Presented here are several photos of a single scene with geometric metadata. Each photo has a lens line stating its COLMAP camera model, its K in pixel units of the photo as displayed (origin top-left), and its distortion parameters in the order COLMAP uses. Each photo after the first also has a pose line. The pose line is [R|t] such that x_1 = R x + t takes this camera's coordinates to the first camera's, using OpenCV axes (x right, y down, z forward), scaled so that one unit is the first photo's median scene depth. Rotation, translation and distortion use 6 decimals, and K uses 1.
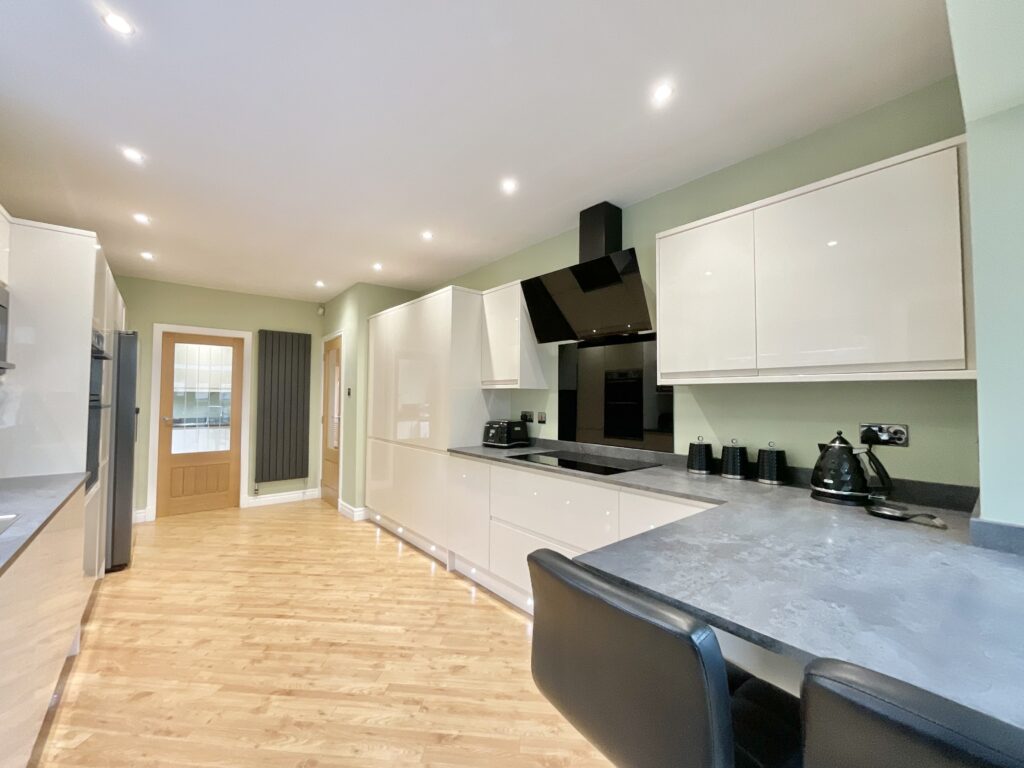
lens RADIAL K [[417.2, 0, 510.1], [0, 417.2, 380.6], [0, 0, 1]] dist [-0.004004, 0.002434]
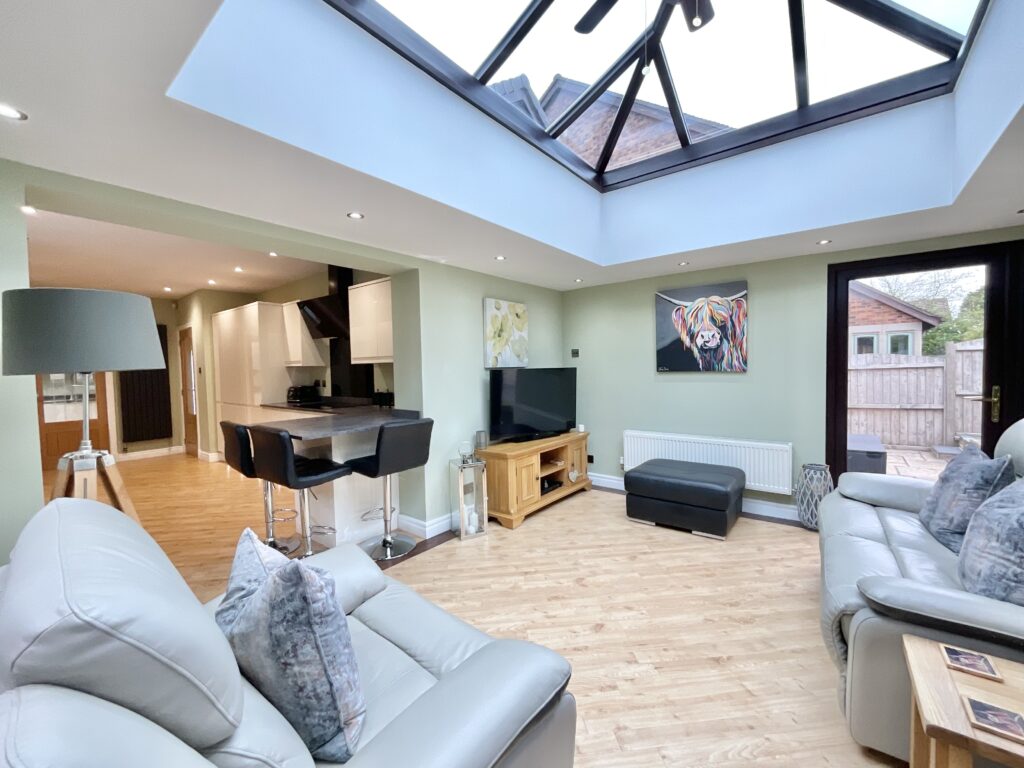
lens RADIAL K [[417.2, 0, 508.8], [0, 417.2, 384.1], [0, 0, 1]] dist [-0.004004, 0.002434]
pose [[0.978237, -0.034441, 0.204614, 0.803695], [0.018377, 0.996634, 0.079898, -0.044750], [-0.206677, -0.074399, 0.975576, -1.342273]]
